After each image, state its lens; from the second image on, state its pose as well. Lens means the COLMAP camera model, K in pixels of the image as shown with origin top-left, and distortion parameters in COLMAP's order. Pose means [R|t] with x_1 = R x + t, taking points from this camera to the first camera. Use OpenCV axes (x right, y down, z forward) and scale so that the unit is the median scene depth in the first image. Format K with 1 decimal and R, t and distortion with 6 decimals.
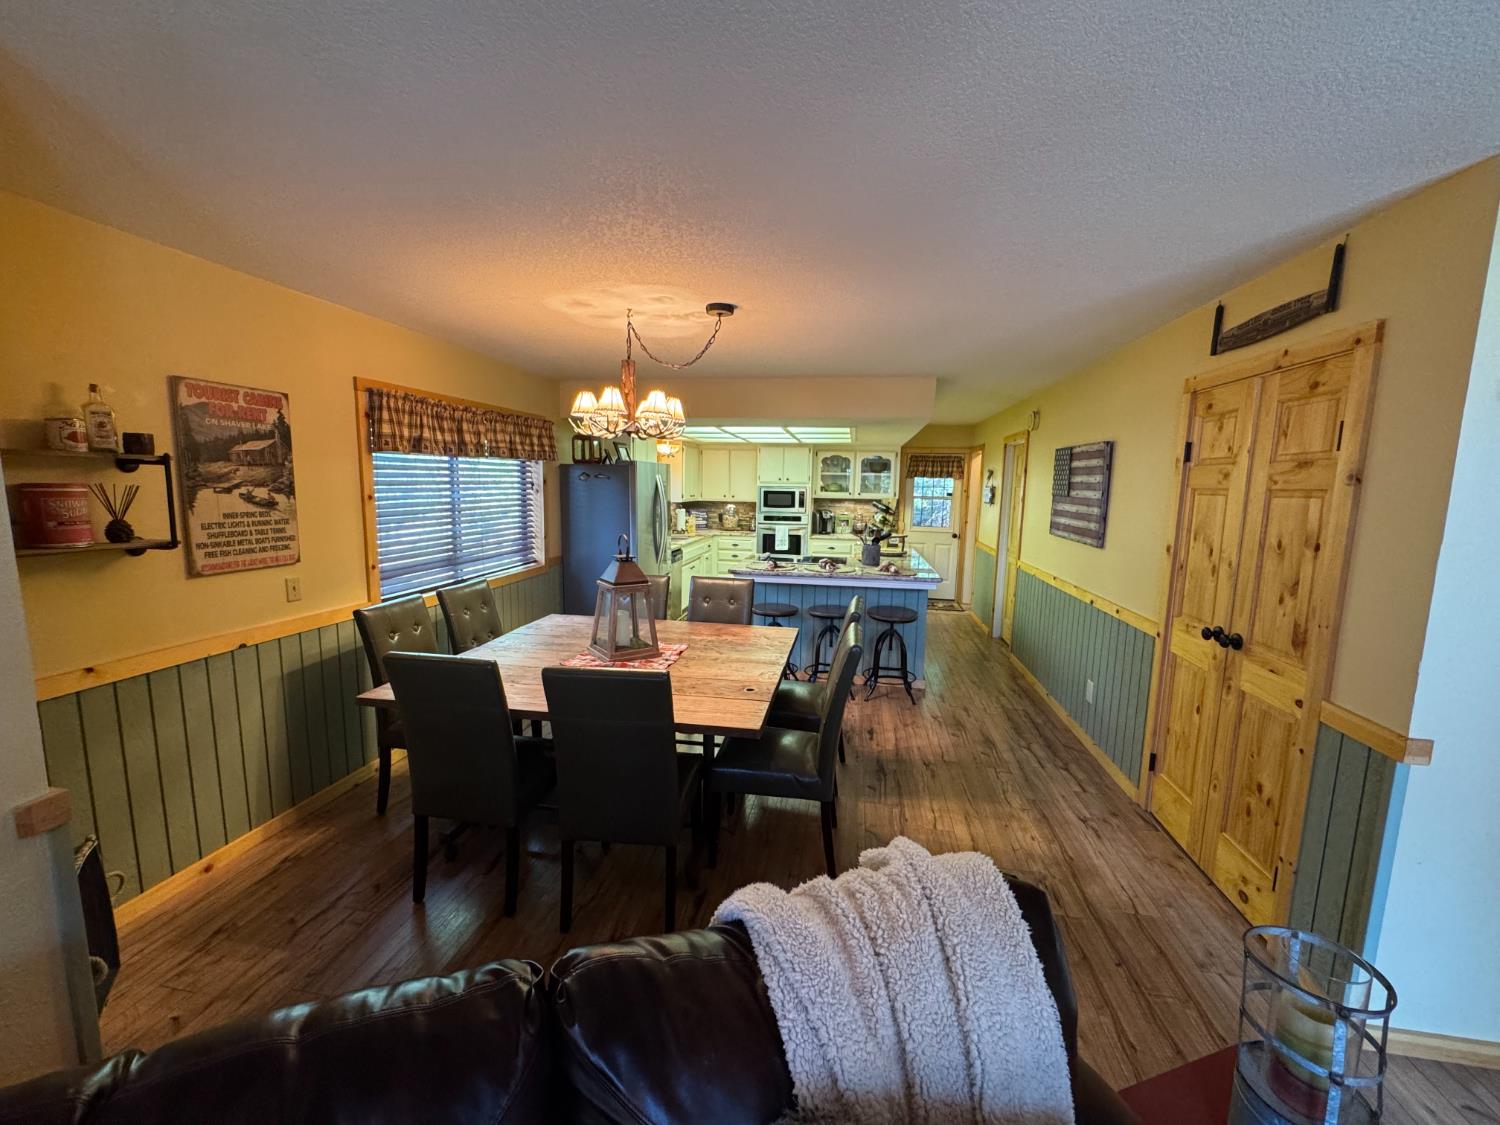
lens RADIAL K [[598.4, 0, 750.5], [0, 598.4, 562.3], [0, 0, 1]] dist [-0.003269, 0.000330]
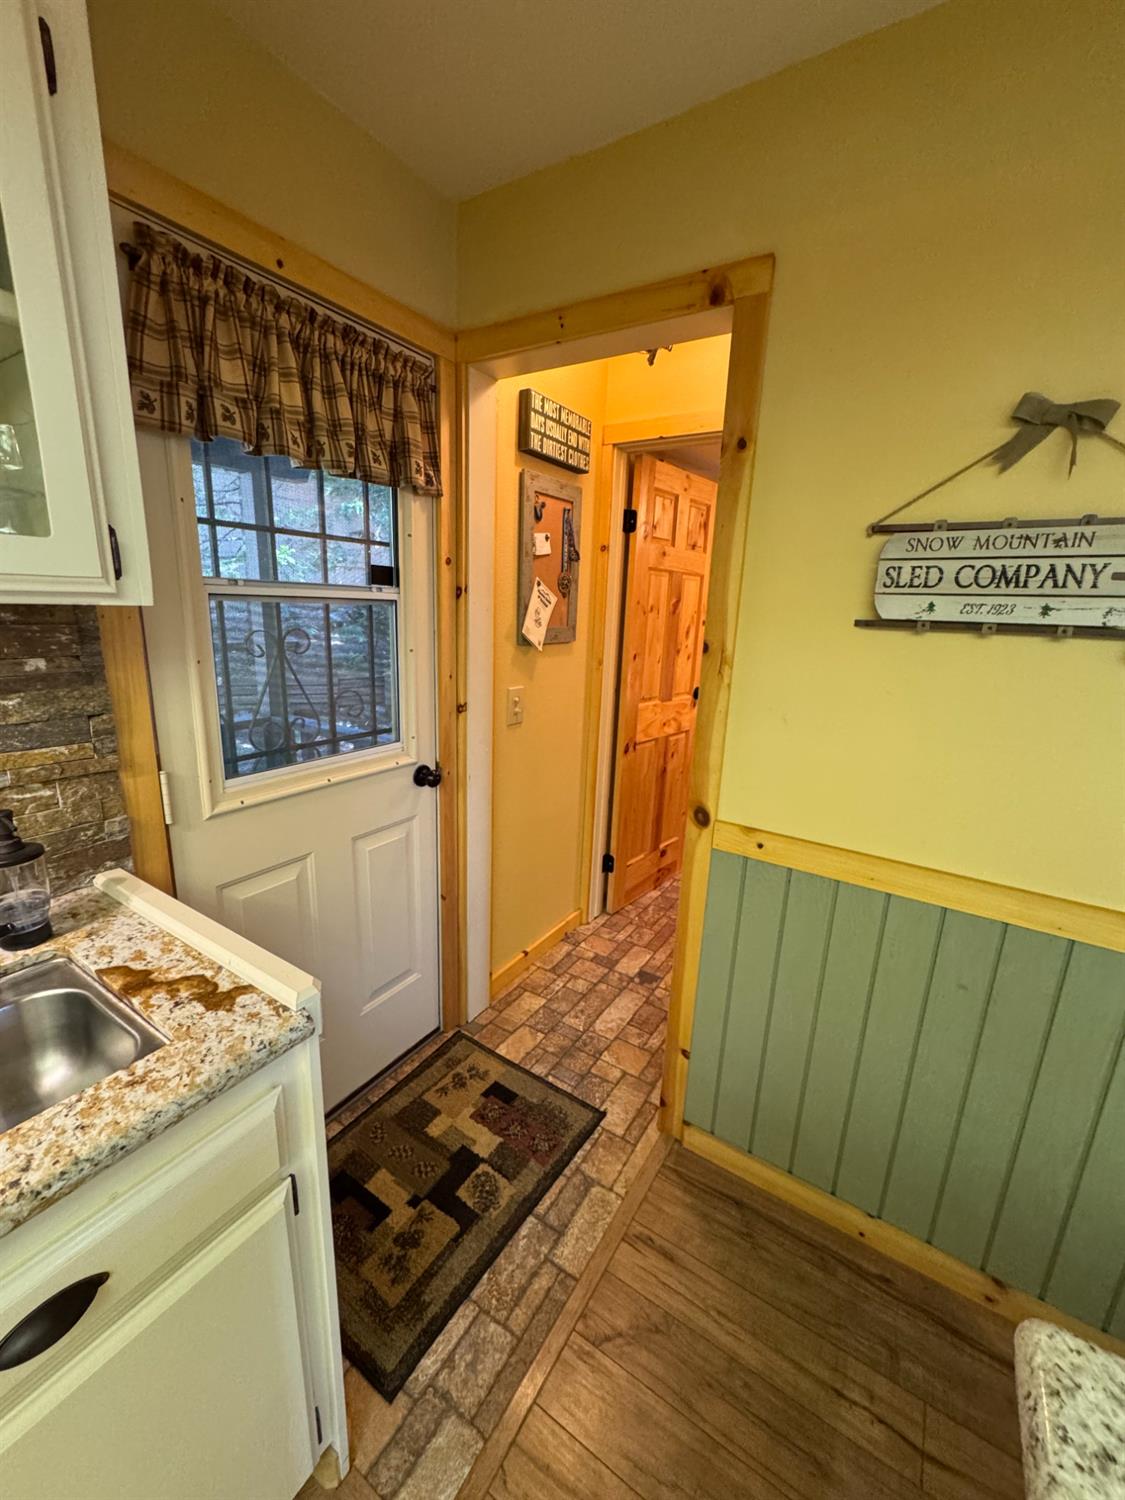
lens RADIAL K [[598.4, 0, 563.5], [0, 598.4, 749.8], [0, 0, 1]] dist [-0.003269, 0.000330]
pose [[0.384946, -0.222733, 0.895660, 0.430494], [0.092423, 0.974868, 0.202707, -0.233132], [-0.918300, 0.004749, 0.395857, 2.191405]]
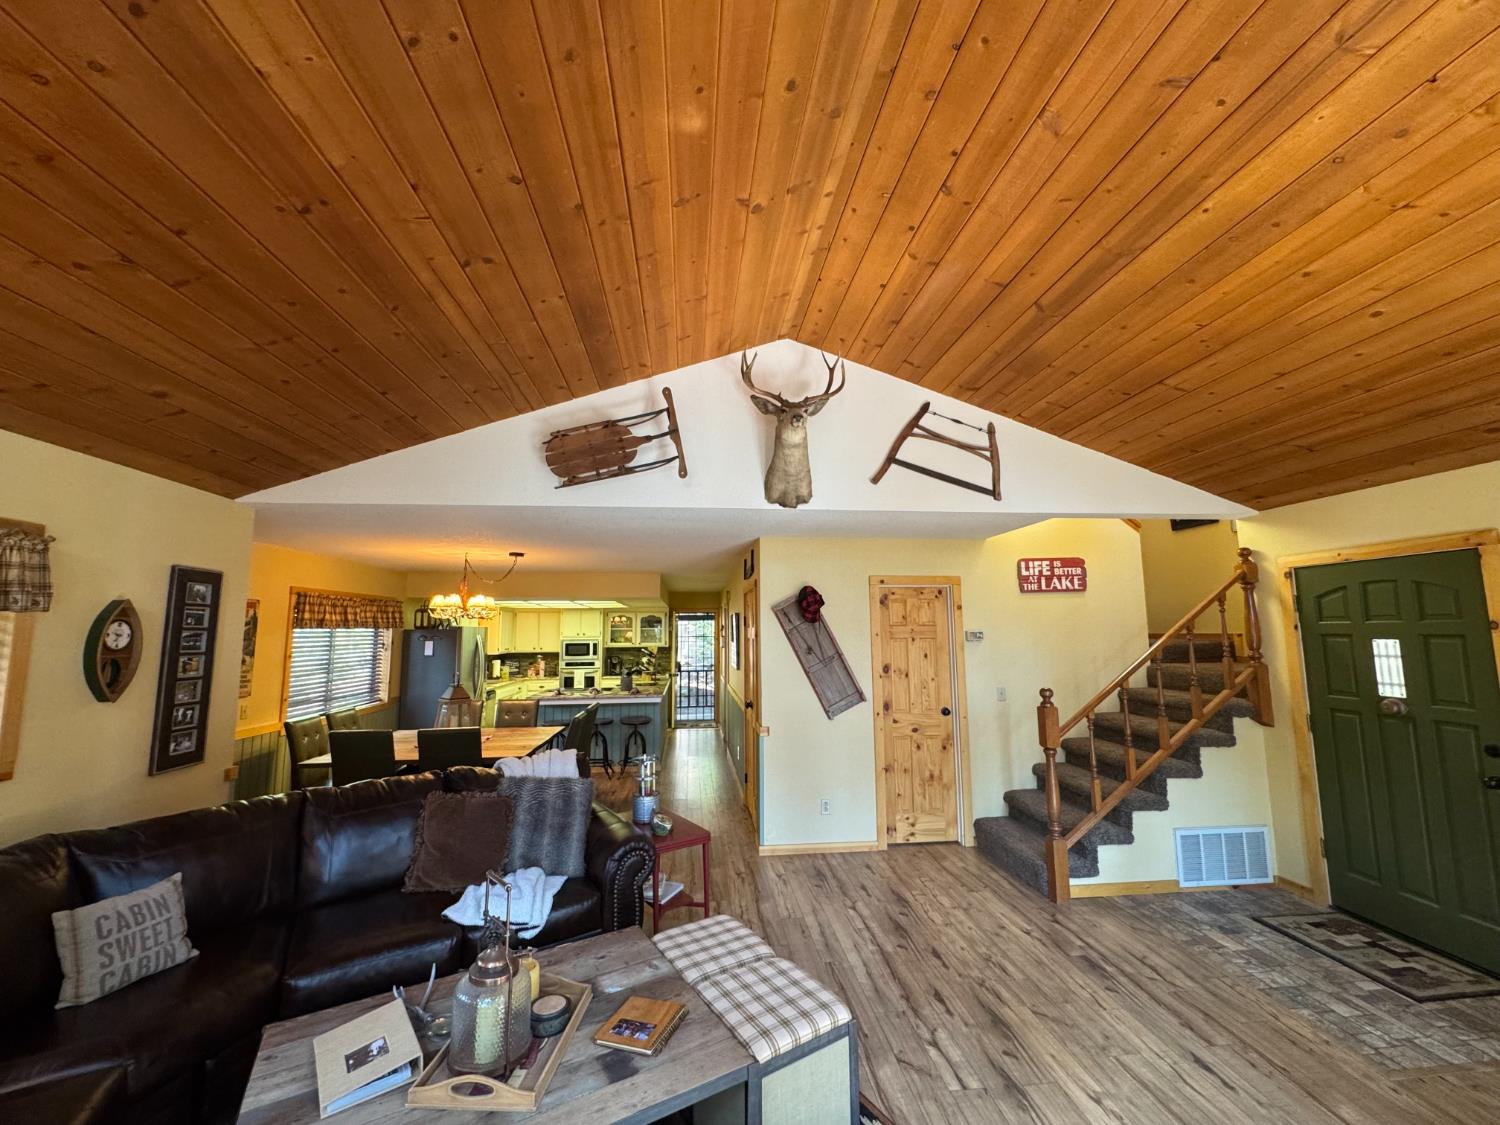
lens RADIAL K [[598.4, 0, 749.9], [0, 598.4, 562.3], [0, 0, 1]] dist [-0.003269, 0.000330]
pose [[0.962776, 0.006018, 0.270234, 0.136872], [0.060145, 0.969918, -0.235884, 0.101126], [-0.263524, 0.243357, 0.933452, -0.906002]]
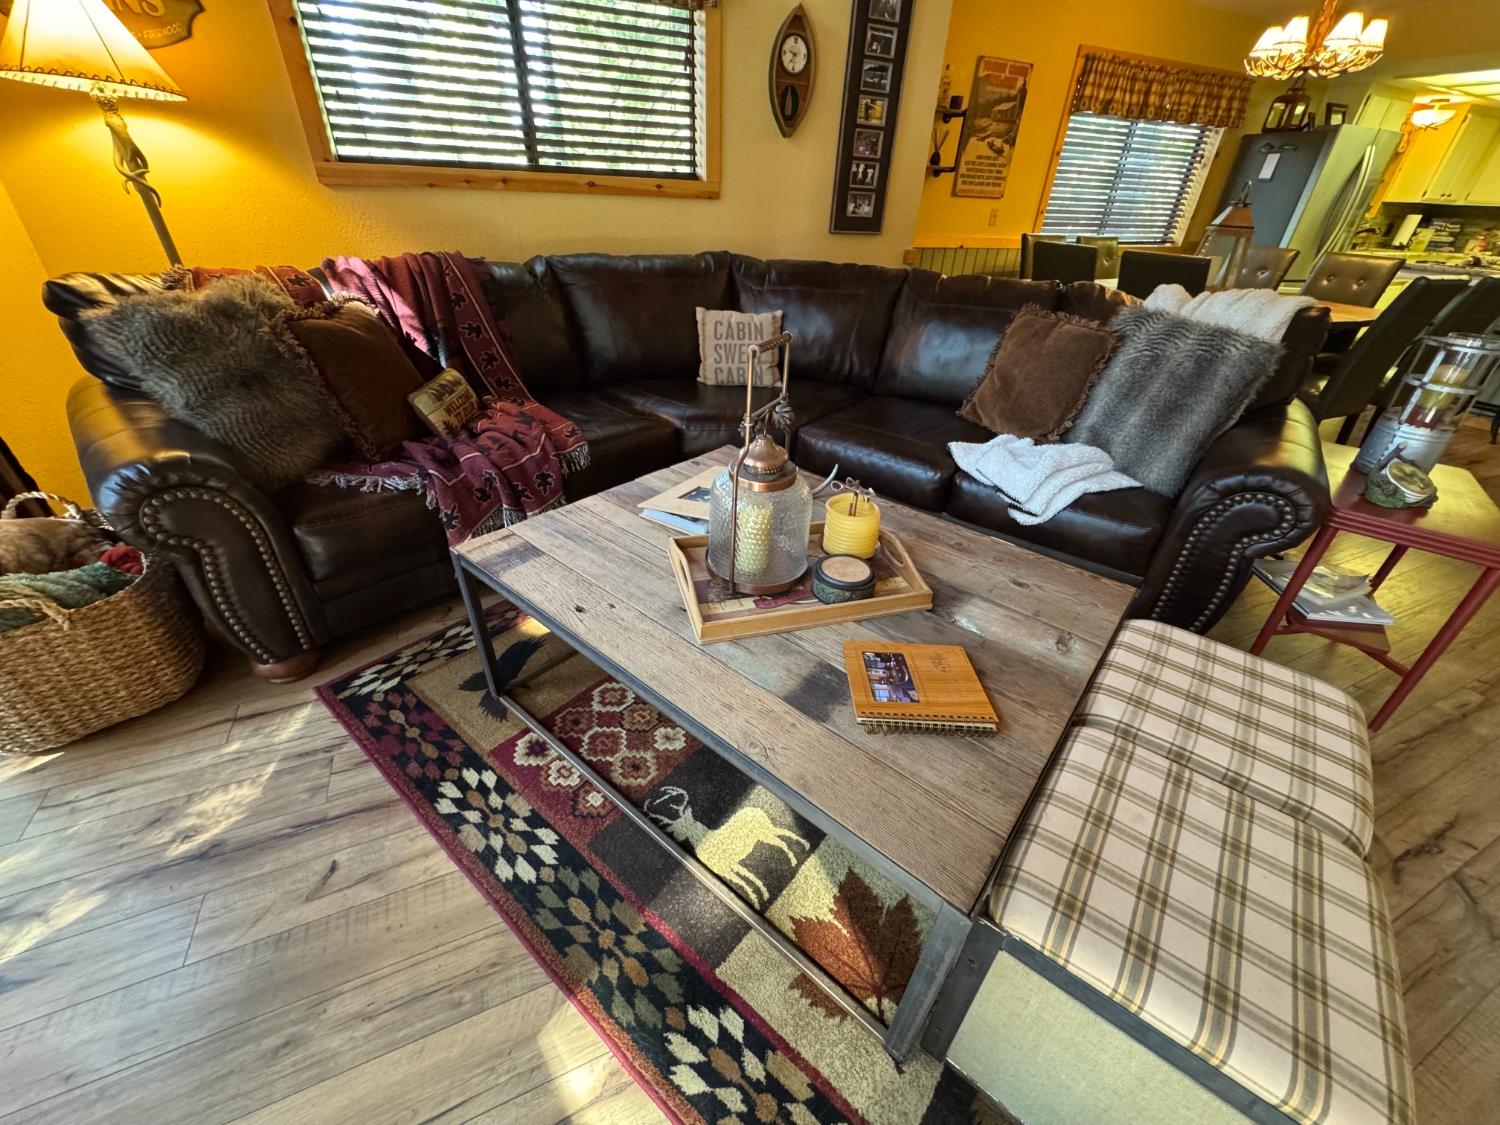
lens RADIAL K [[598.4, 0, 749.0], [0, 598.4, 562.7], [0, 0, 1]] dist [-0.003269, 0.000330]
pose [[0.562990, 0.442416, -0.698076, 0.334117], [-0.137761, 0.883073, 0.448558, 0.198843], [0.814901, -0.156366, 0.558109, -0.486741]]
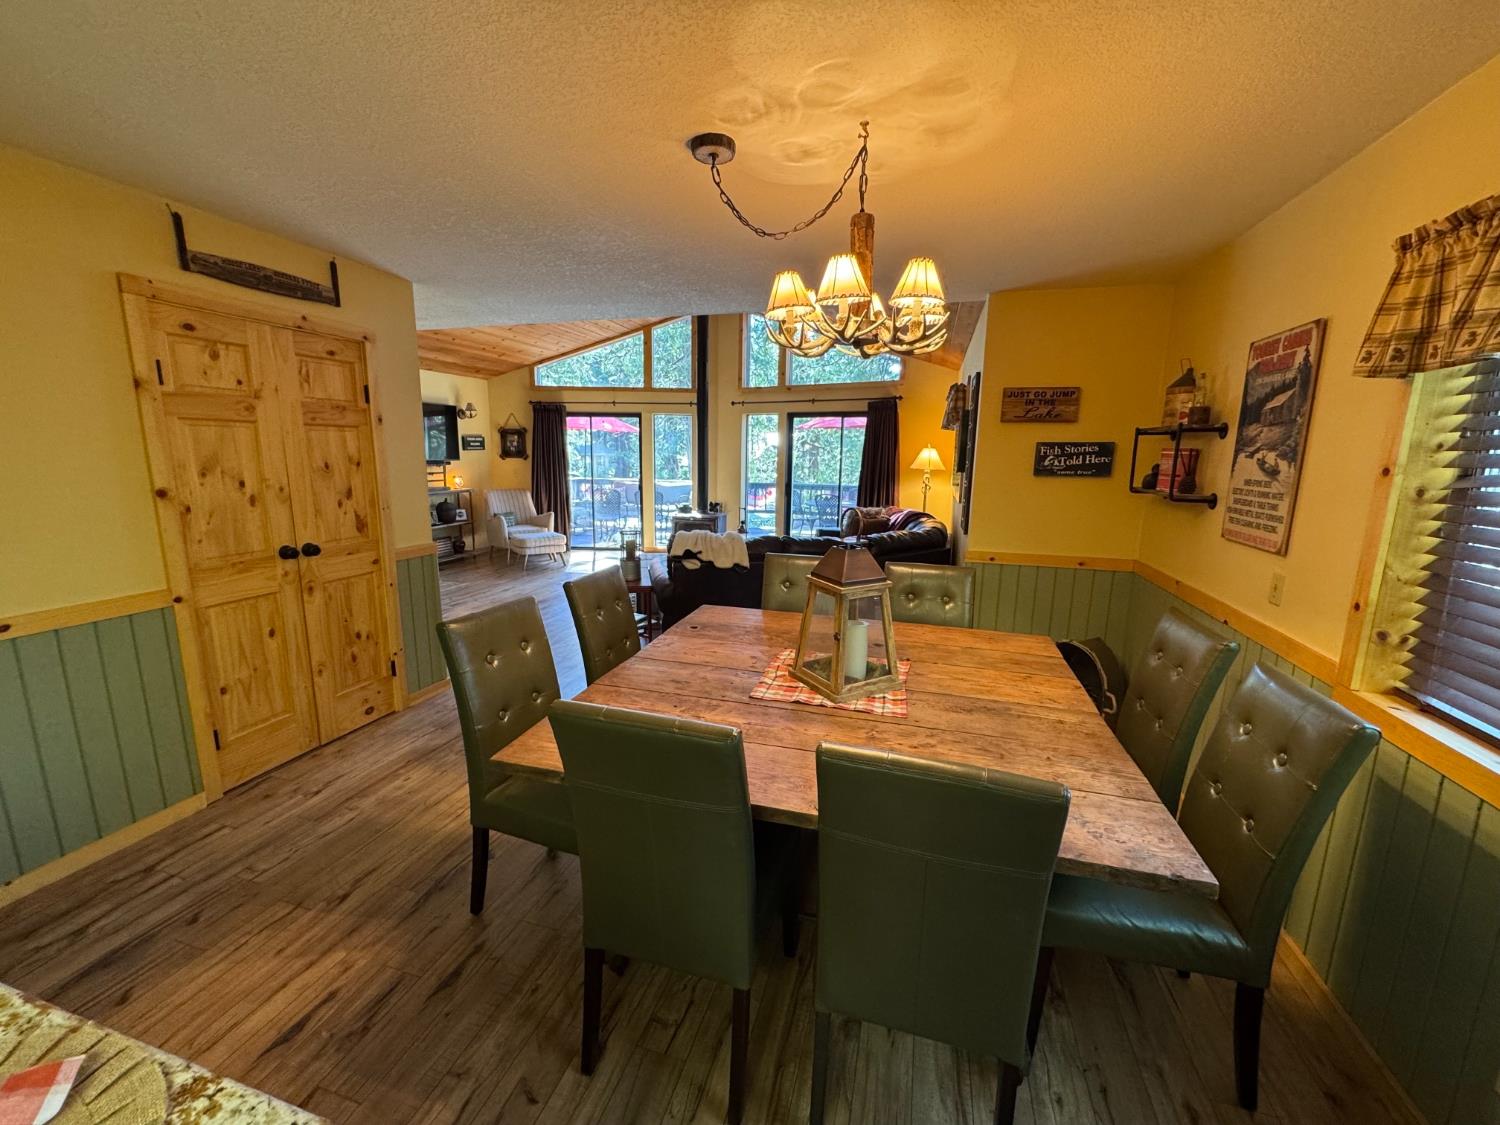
lens RADIAL K [[598.4, 0, 748.9], [0, 598.4, 560.7], [0, 0, 1]] dist [-0.003269, 0.000330]
pose [[-0.993057, -0.053036, 0.105004, -0.154101], [-0.018181, 0.951074, 0.308429, -0.174489], [-0.116225, 0.304378, -0.945434, 1.492196]]
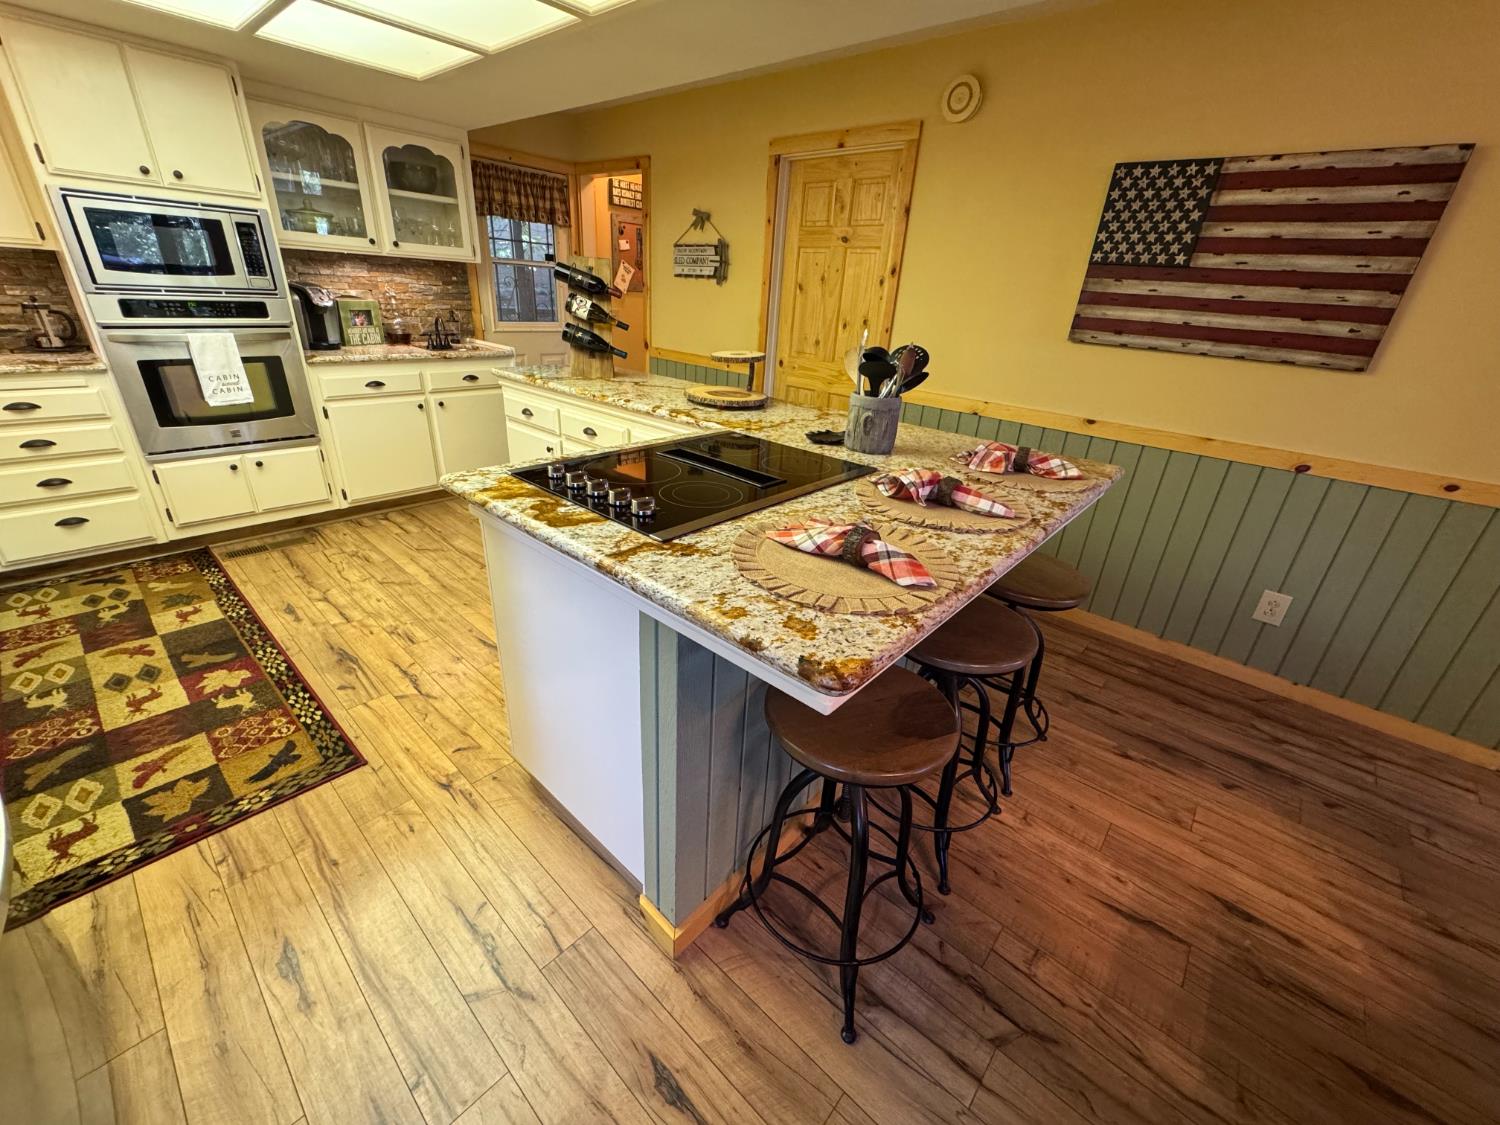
lens RADIAL K [[598.4, 0, 750.2], [0, 598.4, 562.5], [0, 0, 1]] dist [-0.003269, 0.000330]
pose [[0.524680, -0.340453, 0.780258, -0.231486], [0.060415, 0.929129, 0.364786, -0.107739], [-0.849153, -0.144256, 0.508064, 1.325162]]
